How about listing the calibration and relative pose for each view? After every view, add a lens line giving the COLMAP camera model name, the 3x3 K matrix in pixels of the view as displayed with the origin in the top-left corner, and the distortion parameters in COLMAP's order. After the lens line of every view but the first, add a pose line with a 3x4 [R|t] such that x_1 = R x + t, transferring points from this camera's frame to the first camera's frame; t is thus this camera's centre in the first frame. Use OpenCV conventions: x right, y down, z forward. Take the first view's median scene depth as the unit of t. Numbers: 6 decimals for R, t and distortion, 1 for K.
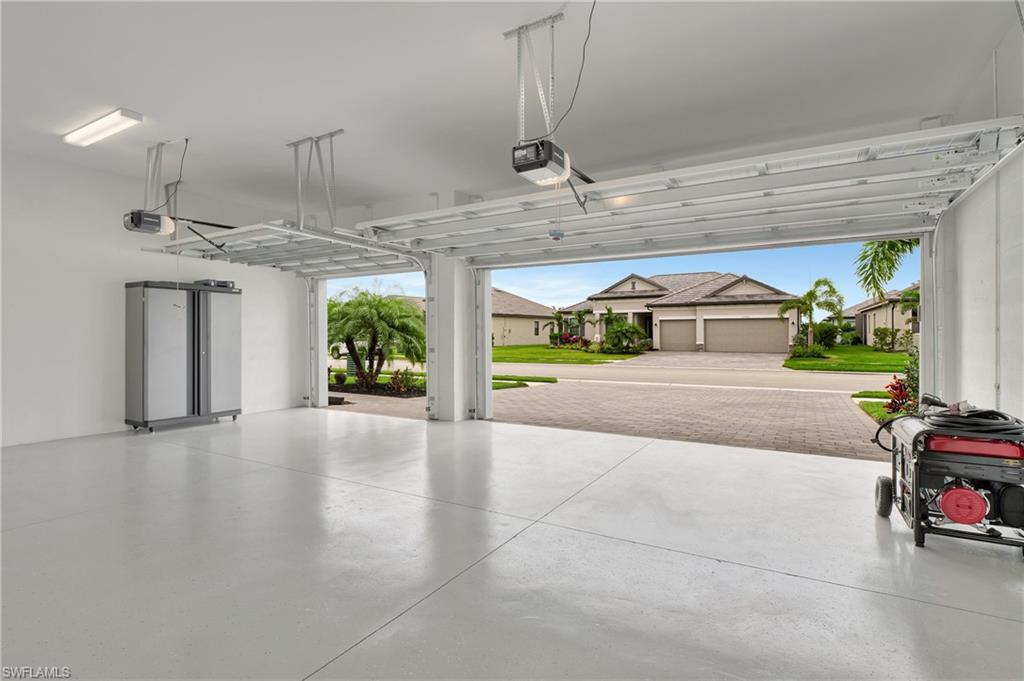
lens RADIAL K [[494.9, 0, 514.6], [0, 494.9, 340.1], [0, 0, 1]] dist [-0.007454, -0.002481]
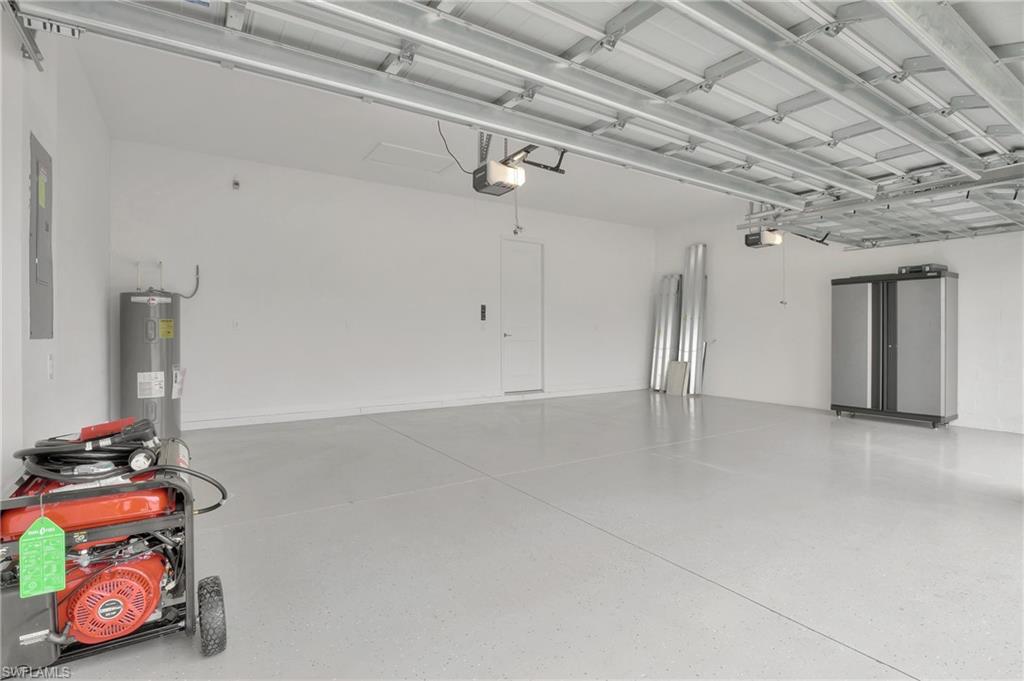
lens RADIAL K [[494.9, 0, 512.5], [0, 494.9, 337.0], [0, 0, 1]] dist [-0.007454, -0.002481]
pose [[-0.453092, 0.009102, -0.891417, 0.534676], [0.000921, 0.999952, 0.009741, -0.001903], [0.891463, 0.003593, -0.453078, 0.775040]]
